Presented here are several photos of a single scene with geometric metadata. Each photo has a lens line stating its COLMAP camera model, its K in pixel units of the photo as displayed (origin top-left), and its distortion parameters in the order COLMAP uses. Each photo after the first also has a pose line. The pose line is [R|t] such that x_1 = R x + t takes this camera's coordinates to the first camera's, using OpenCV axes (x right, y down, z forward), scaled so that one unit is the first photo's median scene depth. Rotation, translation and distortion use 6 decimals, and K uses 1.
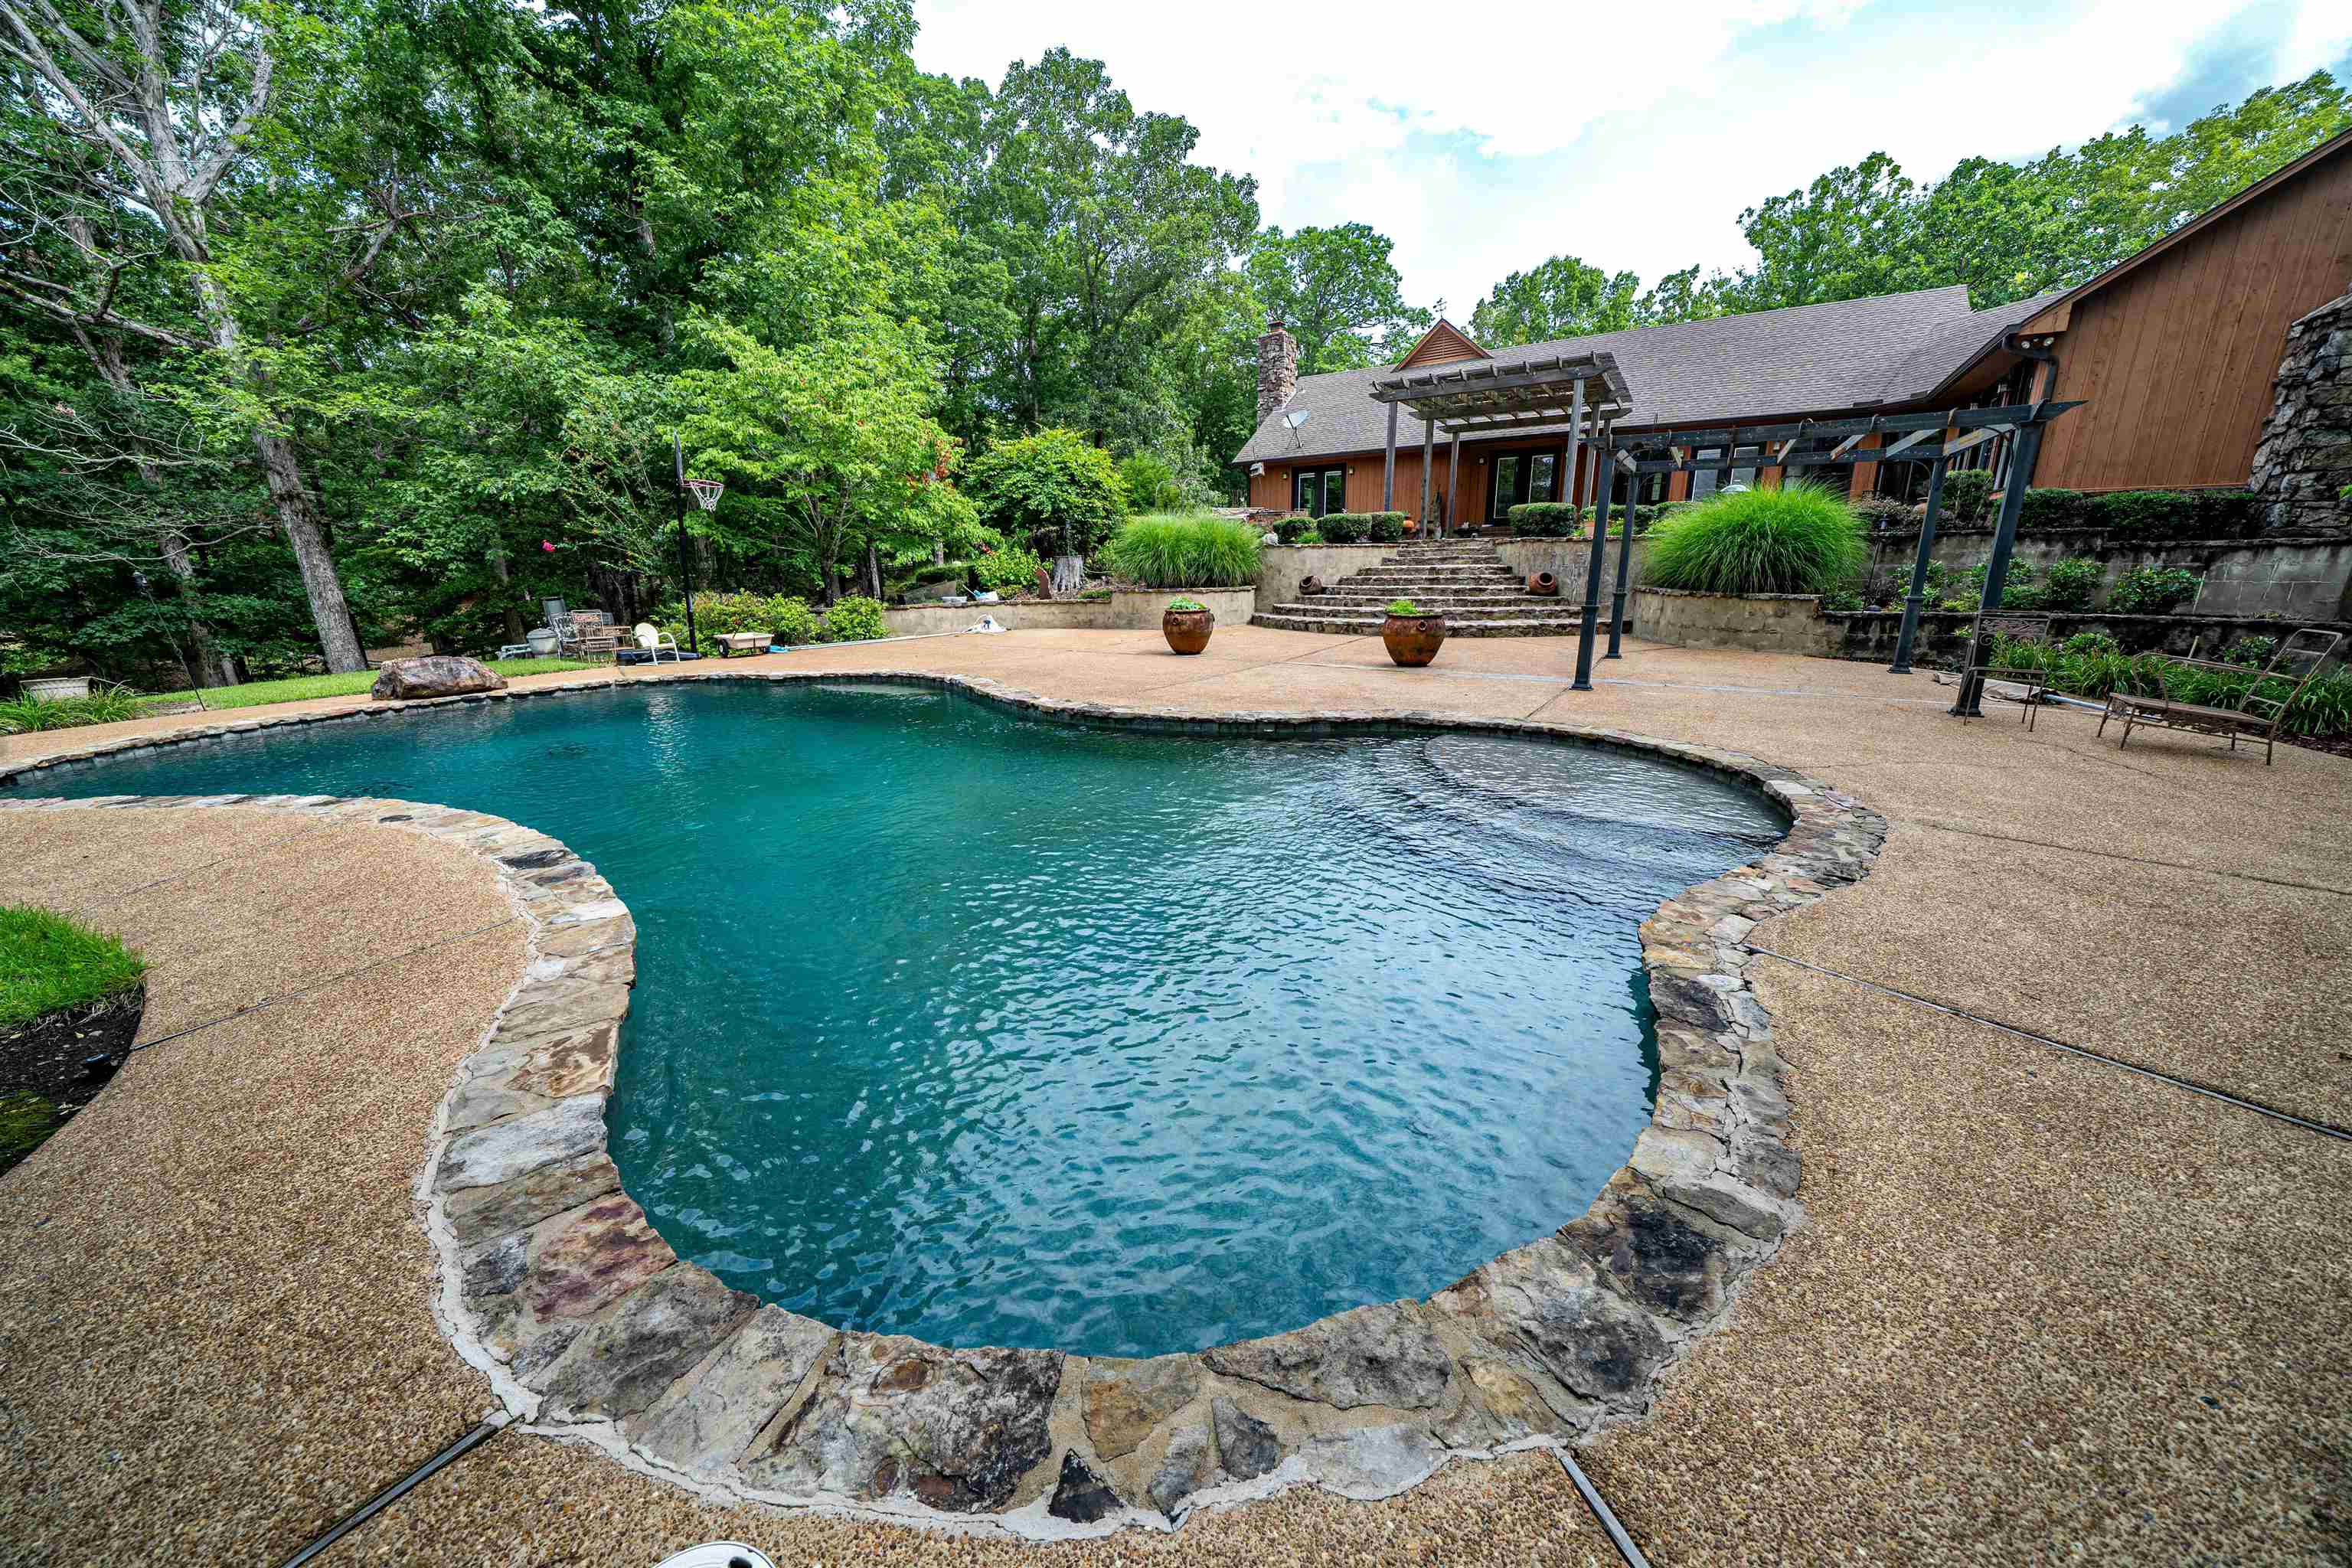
lens RADIAL K [[814.0, 0, 1161.8], [0, 814.0, 791.5], [0, 0, 1]] dist [-0.030086, 0.004255]
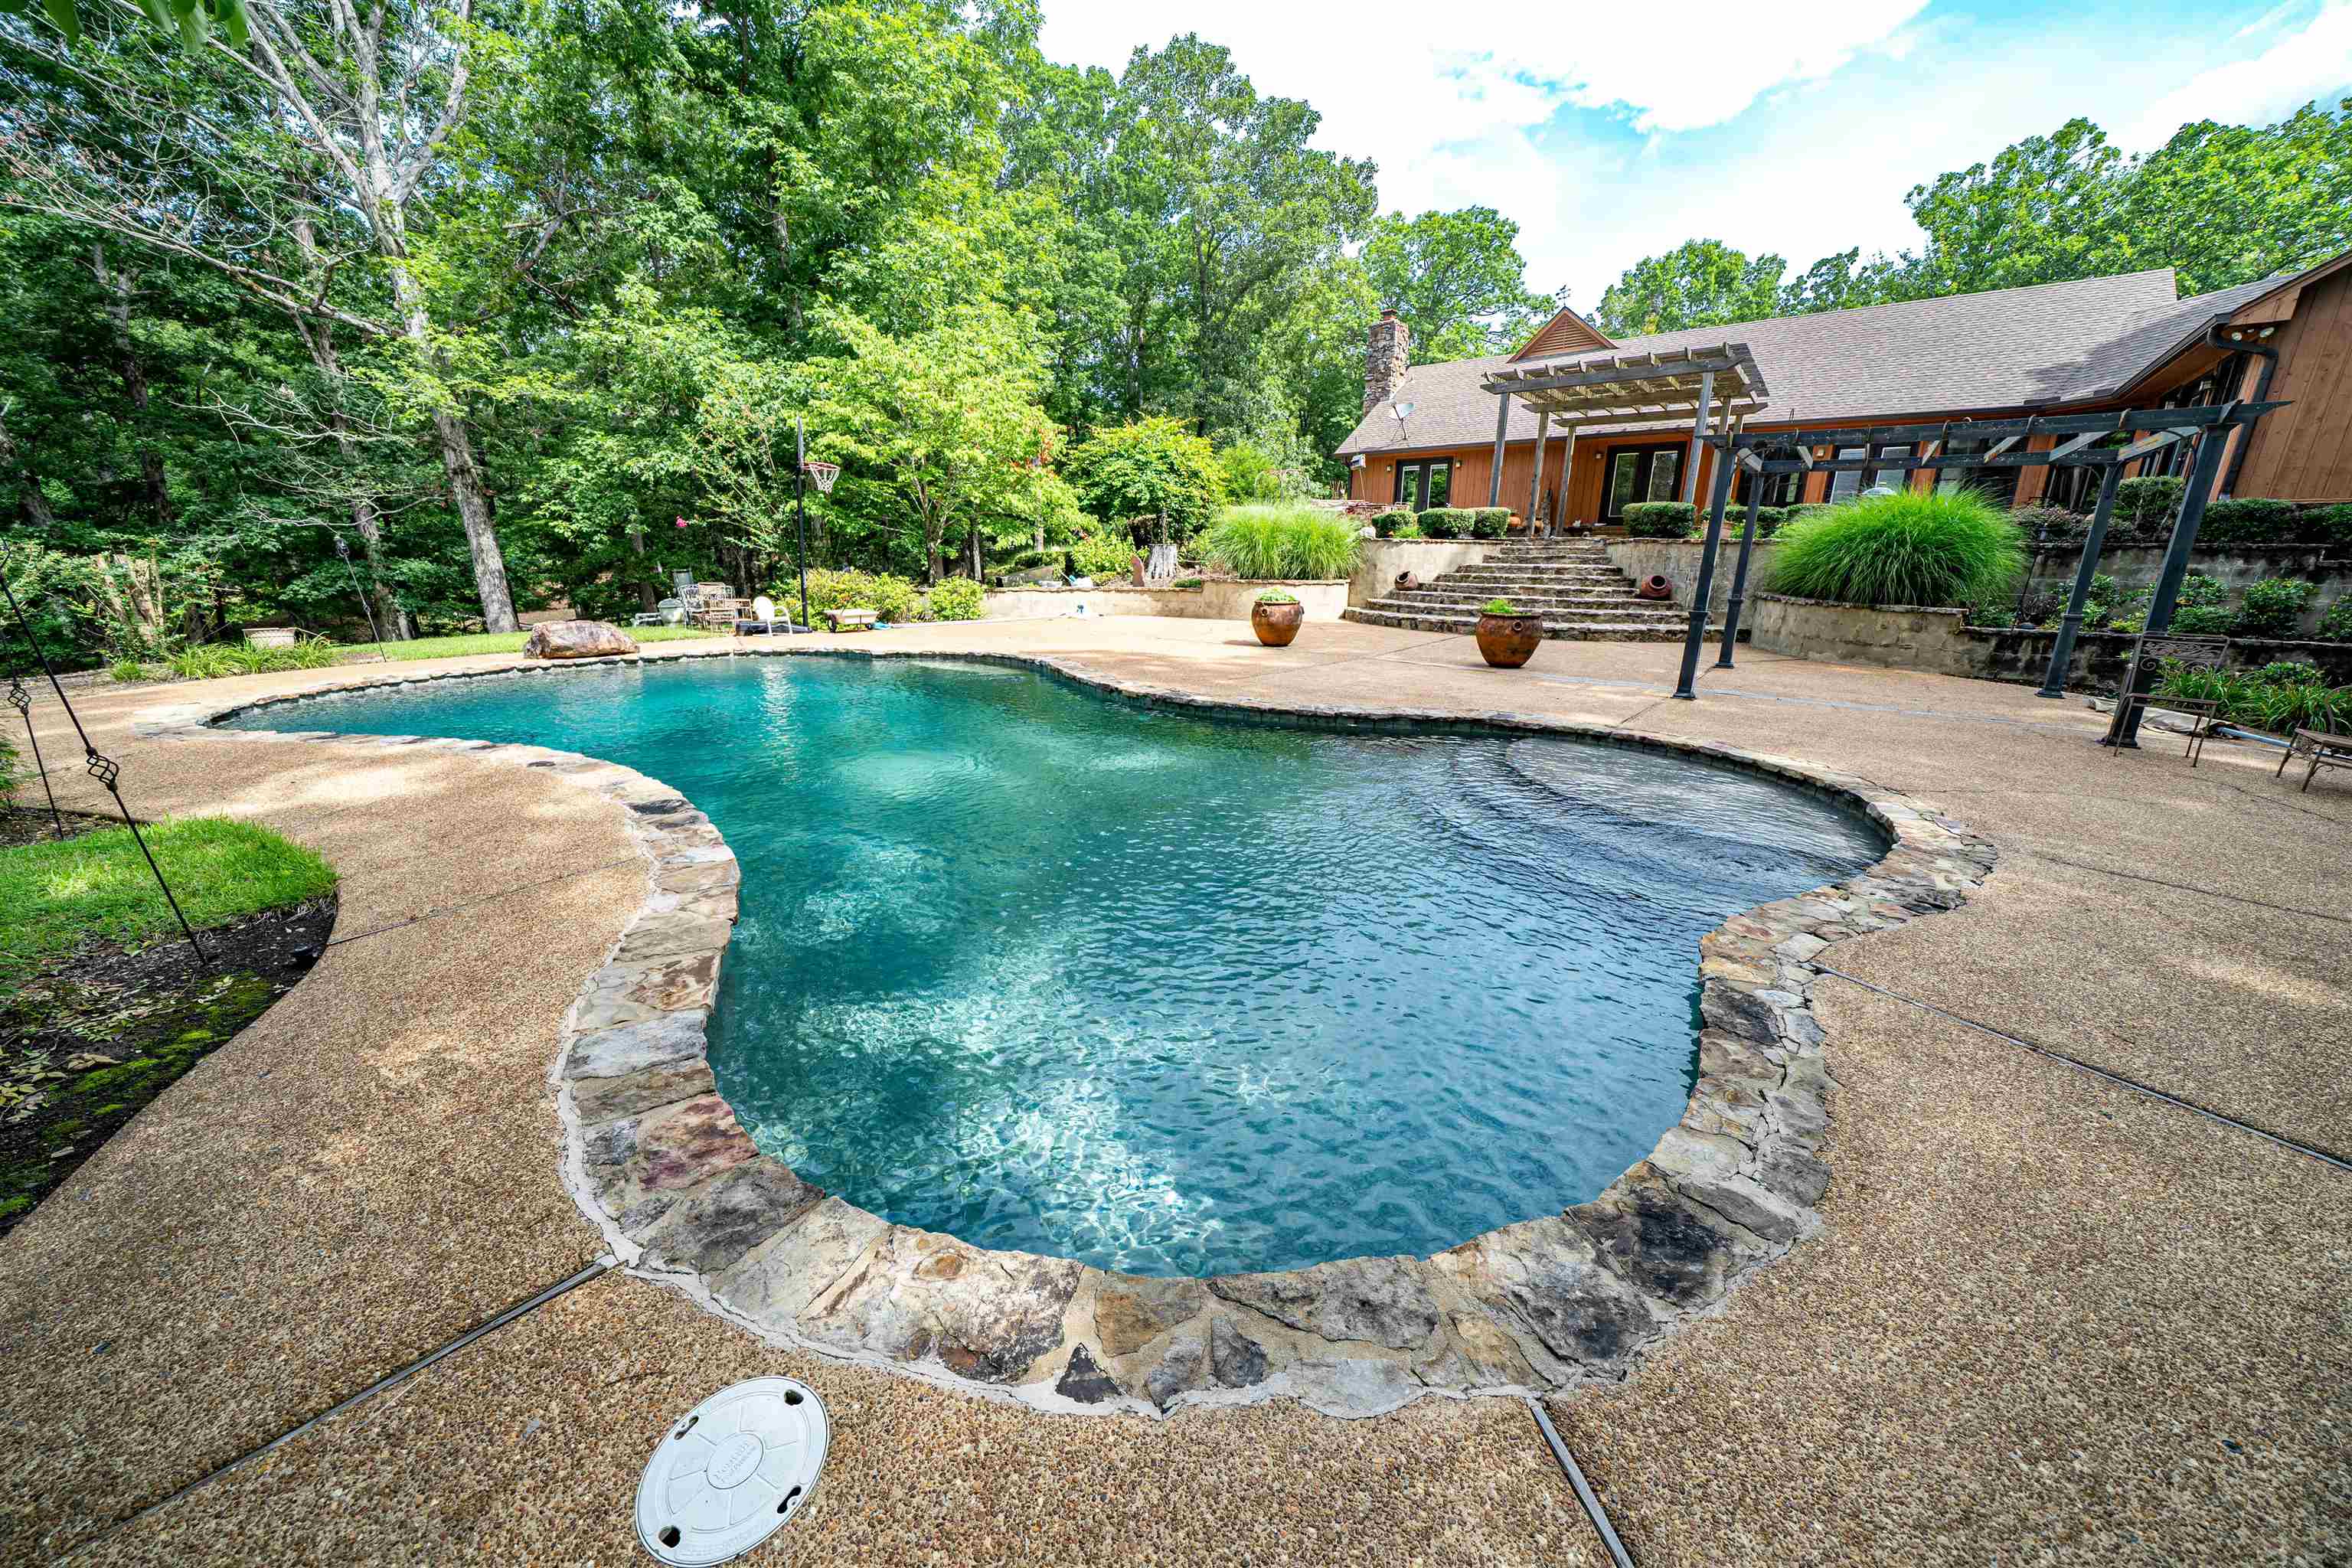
lens RADIAL K [[814.0, 0, 1161.8], [0, 814.0, 791.5], [0, 0, 1]] dist [-0.030086, 0.004255]
pose [[0.992969, 0.057080, -0.103705, 0.006687], [-0.055840, 0.998330, 0.014817, 0.002555], [0.104378, -0.008921, 0.994498, -0.009497]]
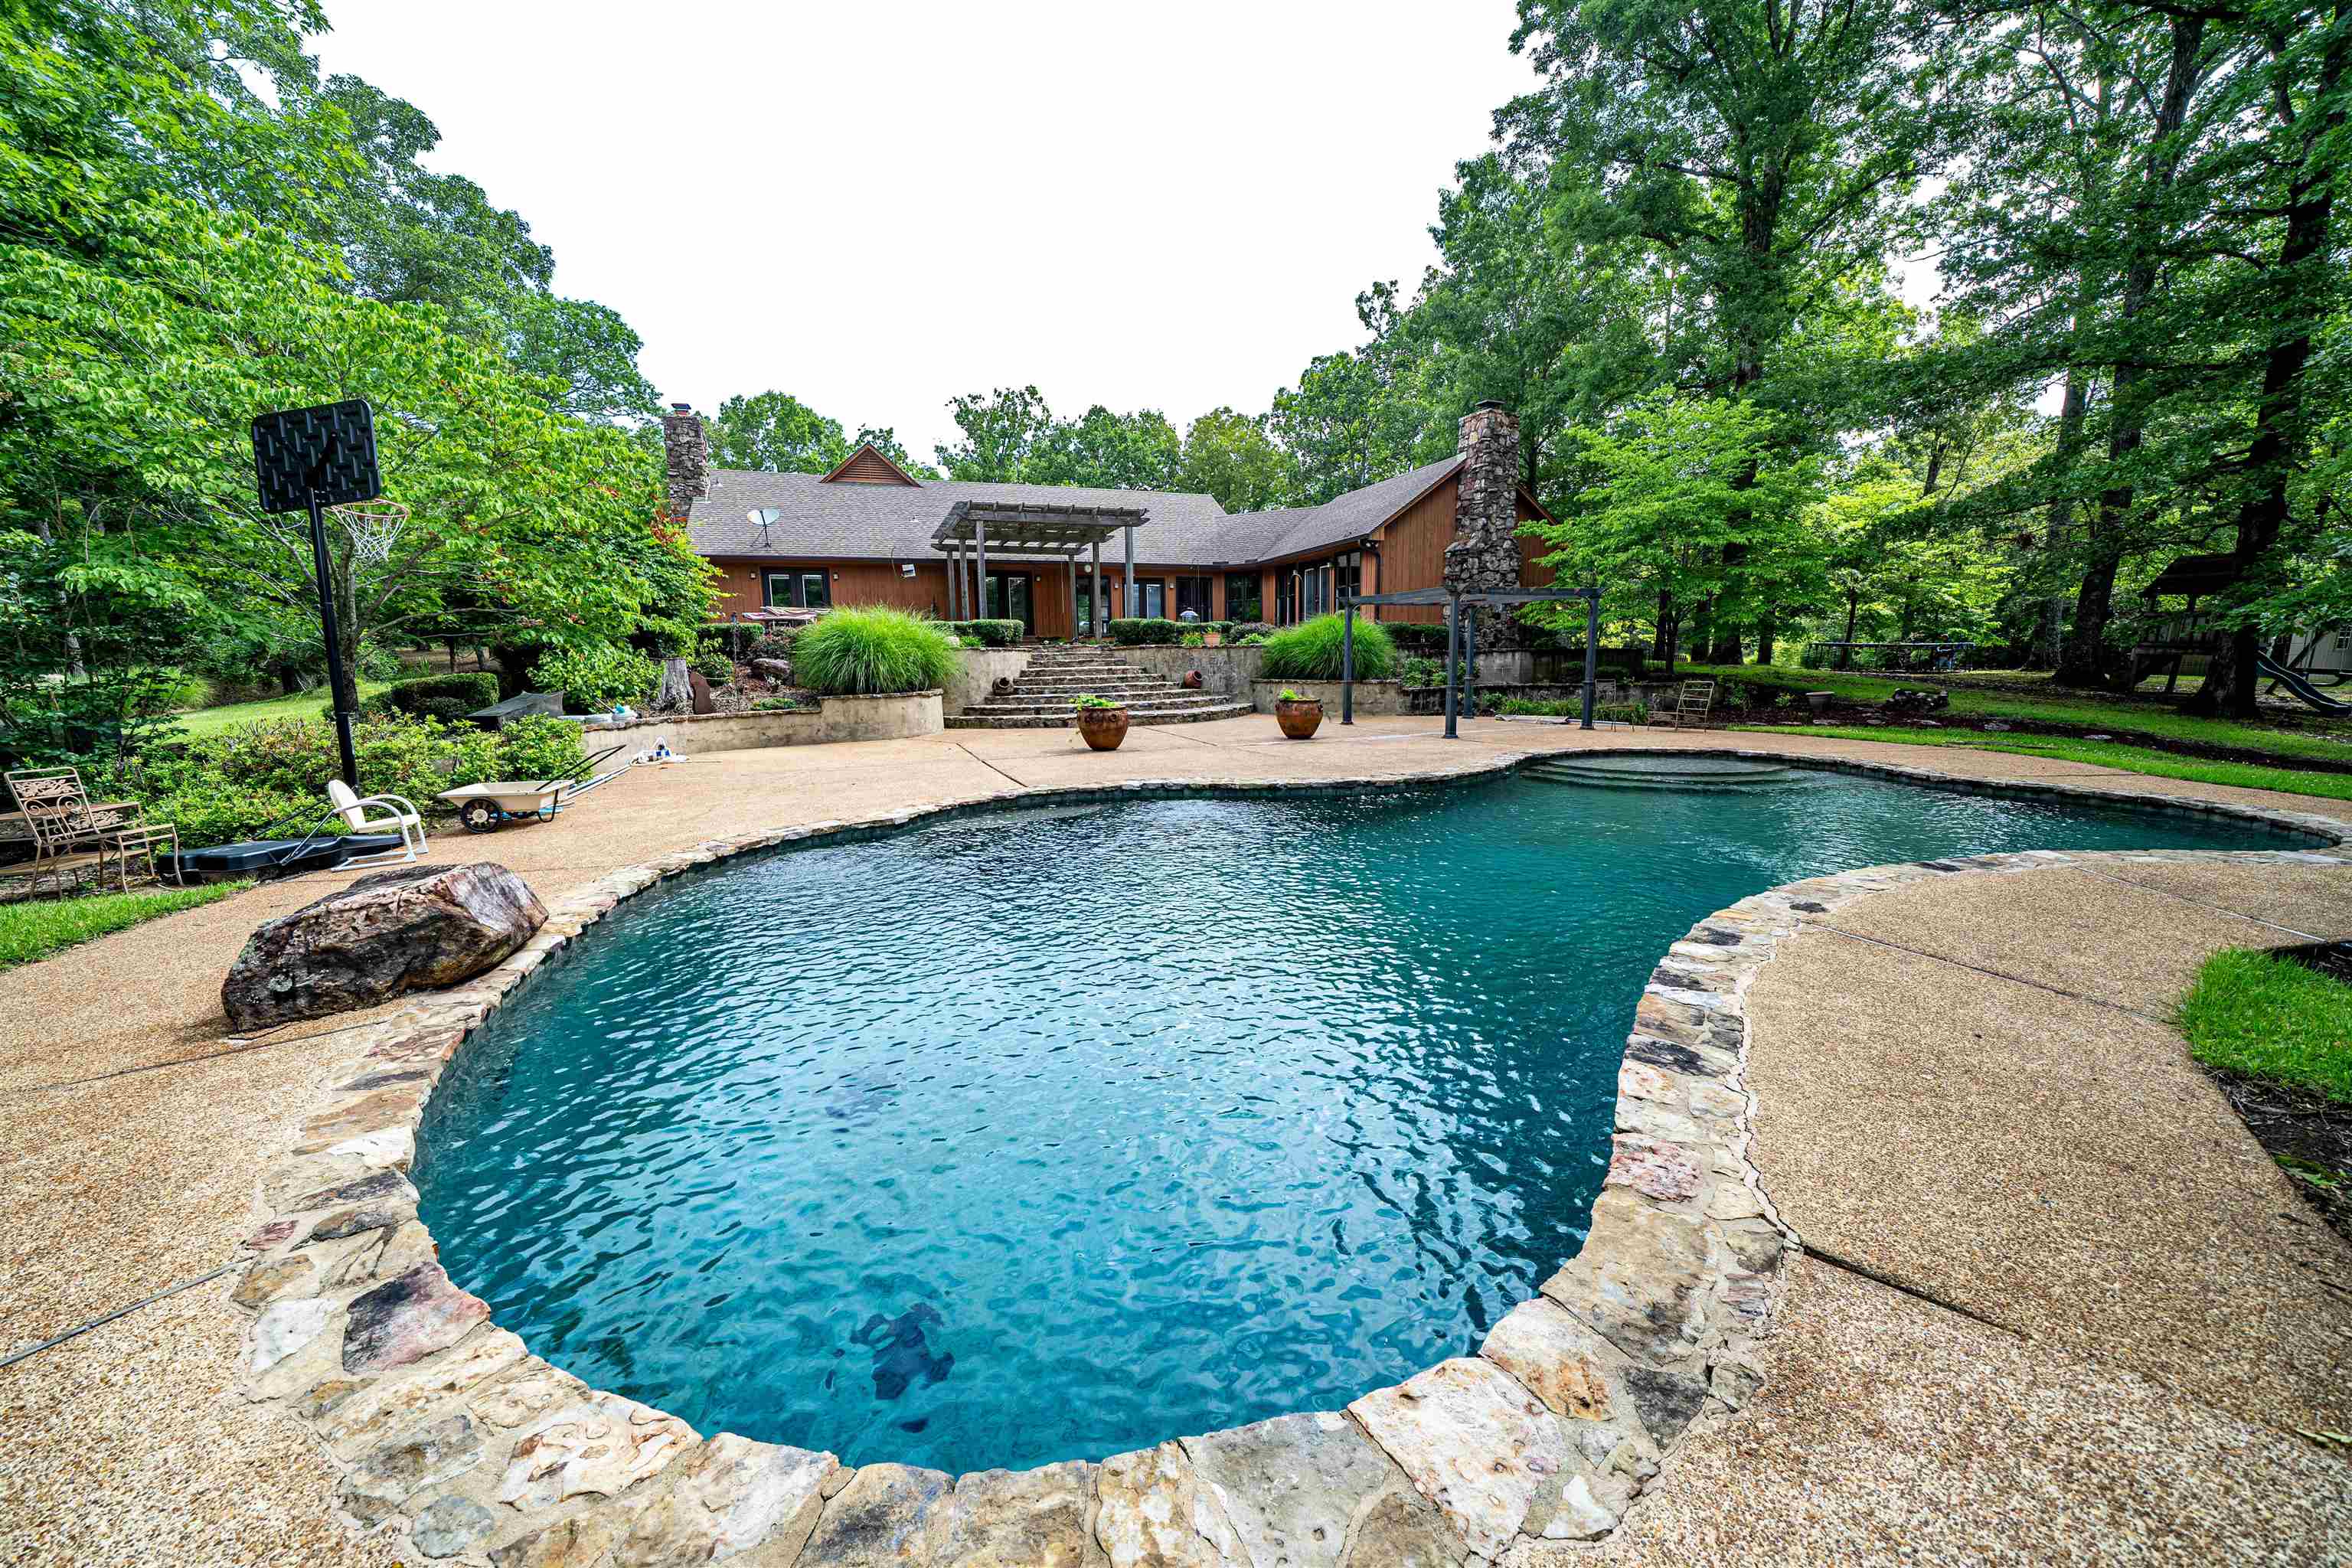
lens RADIAL K [[806.9, 0, 1173.8], [0, 806.9, 787.7], [0, 0, 1]] dist [-0.021751, -0.000019]
pose [[0.576365, -0.119346, 0.808430, -0.672232], [0.227537, 0.973594, -0.018492, -0.078714], [-0.784876, 0.194606, 0.588302, 0.327457]]
